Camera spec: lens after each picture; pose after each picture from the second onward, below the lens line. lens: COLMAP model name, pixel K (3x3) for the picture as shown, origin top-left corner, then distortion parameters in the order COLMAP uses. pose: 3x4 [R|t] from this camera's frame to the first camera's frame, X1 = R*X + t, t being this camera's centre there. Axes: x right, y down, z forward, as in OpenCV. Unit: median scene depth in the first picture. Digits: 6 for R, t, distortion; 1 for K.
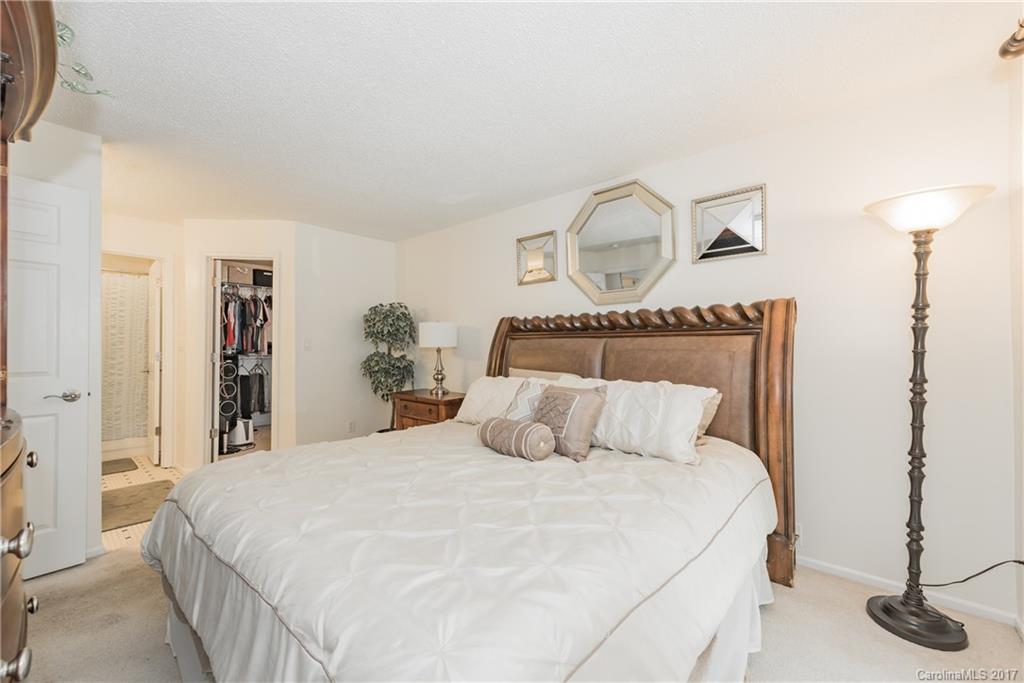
lens RADIAL K [[399.6, 0, 508.9], [0, 399.6, 346.7], [0, 0, 1]] dist [0.010150, -0.000717]
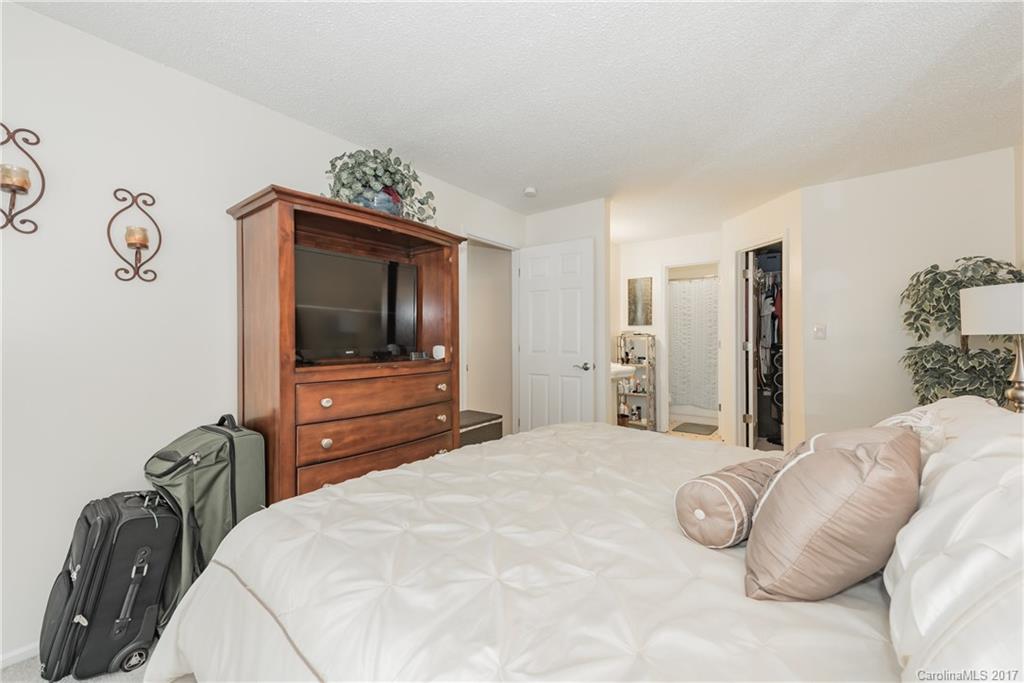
lens RADIAL K [[399.6, 0, 508.0], [0, 399.6, 336.8], [0, 0, 1]] dist [0.010150, -0.000717]
pose [[0.069970, -0.004762, -0.997538, 0.264413], [0.005476, 0.999975, -0.004390, 0.003626], [0.997534, -0.005155, 0.069994, 0.308345]]
